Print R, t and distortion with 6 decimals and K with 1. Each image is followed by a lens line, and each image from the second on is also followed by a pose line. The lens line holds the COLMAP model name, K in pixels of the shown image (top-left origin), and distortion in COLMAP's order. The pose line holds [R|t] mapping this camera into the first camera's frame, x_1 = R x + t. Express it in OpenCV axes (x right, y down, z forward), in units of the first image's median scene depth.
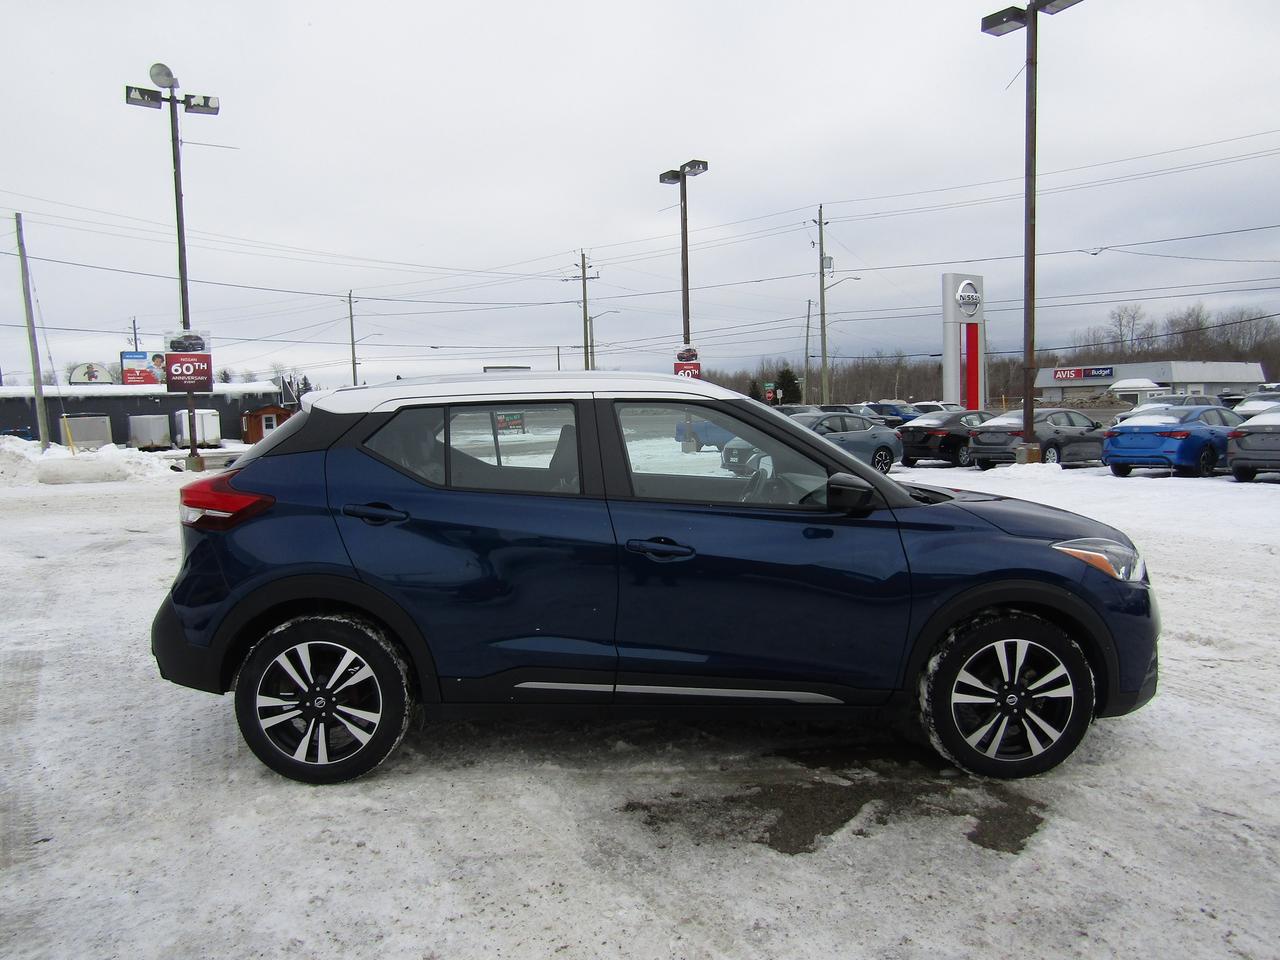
lens RADIAL K [[879.2, 0, 634.6], [0, 879.2, 479.6], [0, 0, 1]] dist [0.006452, -0.019293]
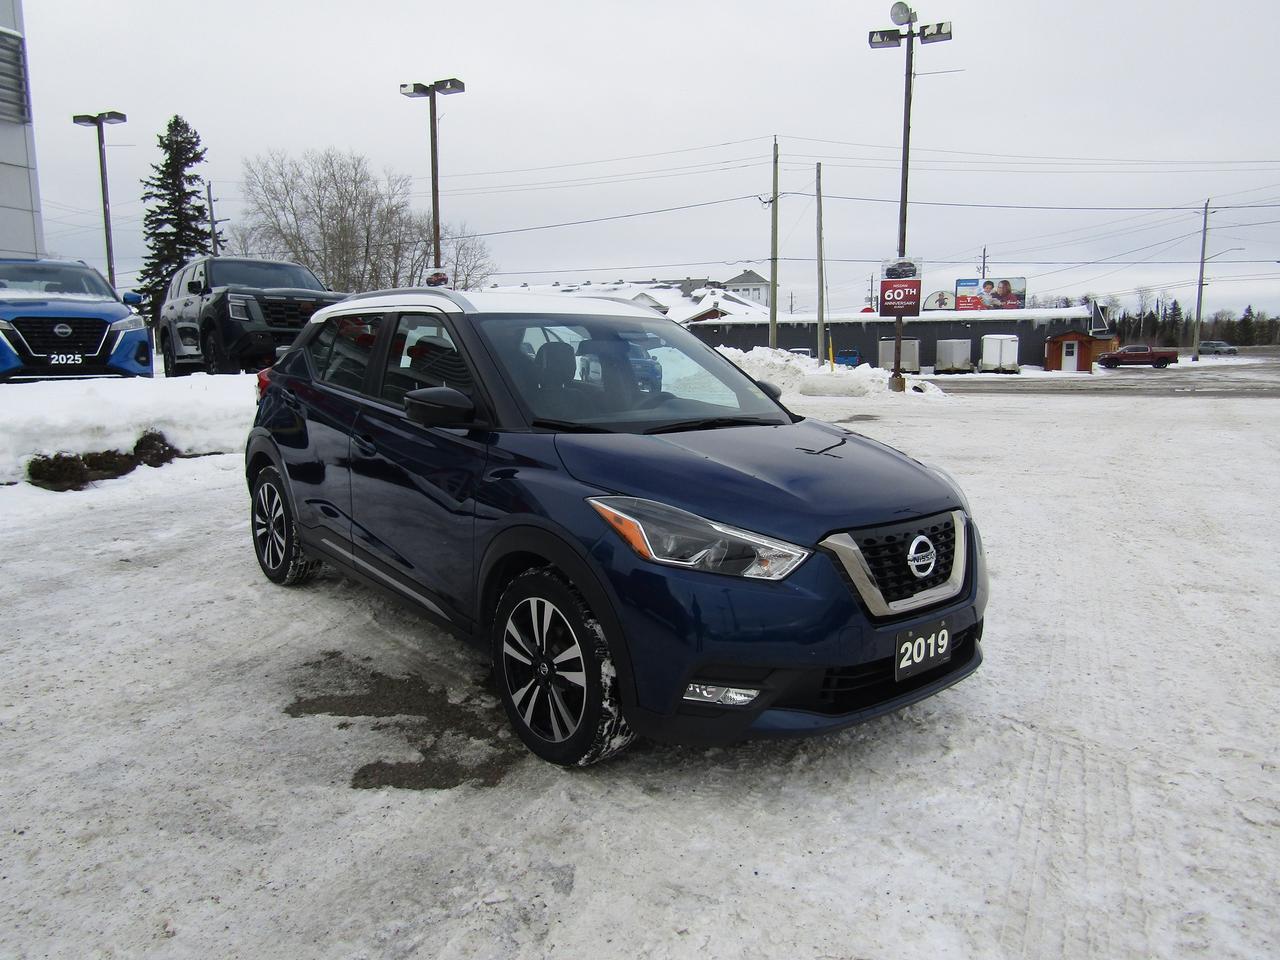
lens RADIAL K [[879.2, 0, 634.6], [0, 879.2, 479.6], [0, 0, 1]] dist [0.006452, -0.019293]
pose [[0.639333, 0.138094, -0.756428, 0.996531], [-0.075062, 0.990251, 0.117339, -0.033826], [0.765258, -0.018240, 0.643466, 0.472337]]
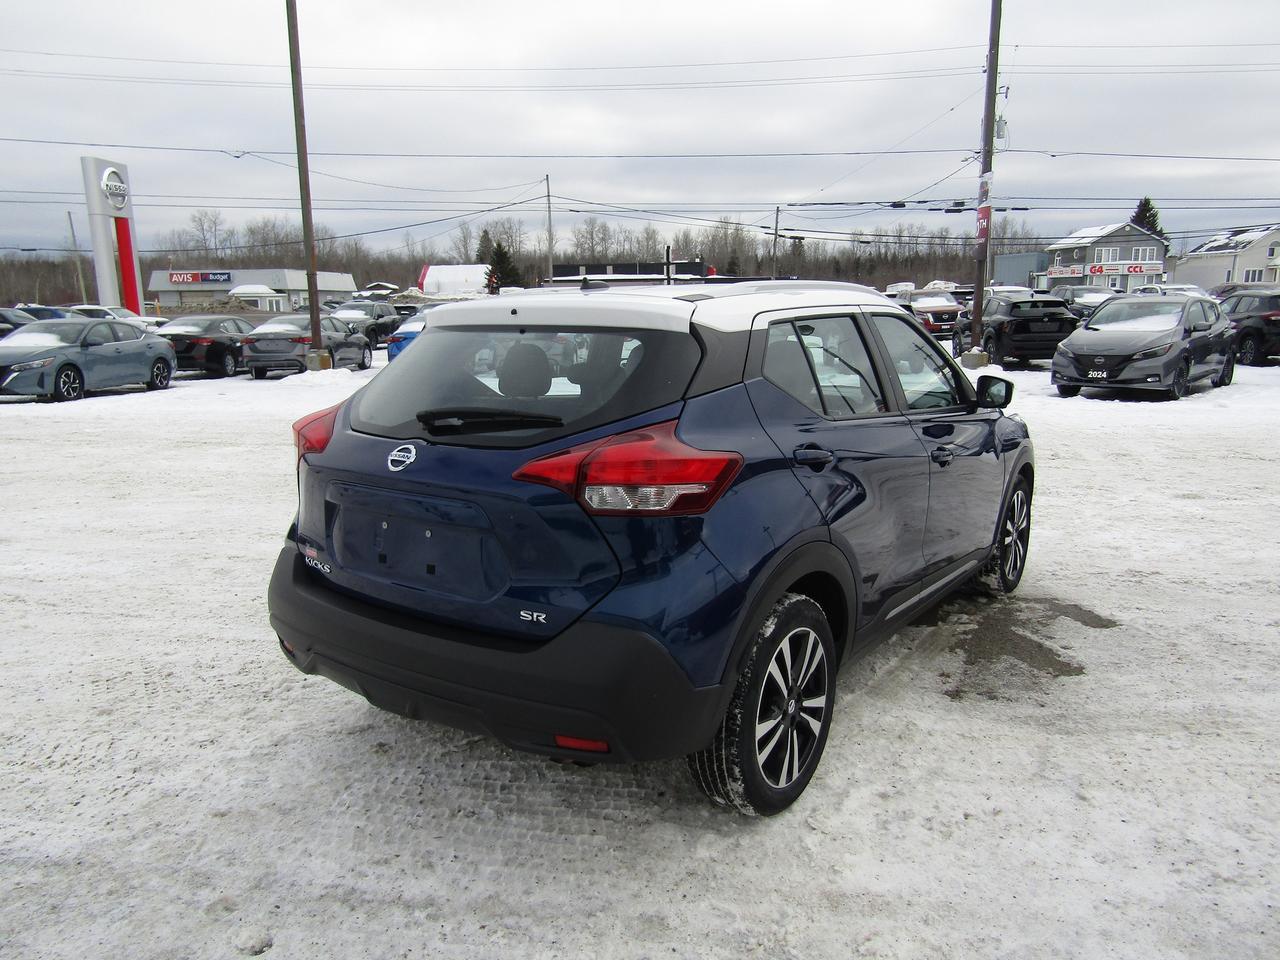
lens RADIAL K [[879.2, 0, 634.6], [0, 879.2, 479.6], [0, 0, 1]] dist [0.006452, -0.019293]
pose [[0.606620, -0.141880, 0.782229, -1.027186], [0.058286, 0.989235, 0.134226, -0.058760], [-0.792852, -0.035831, 0.608360, 0.642643]]
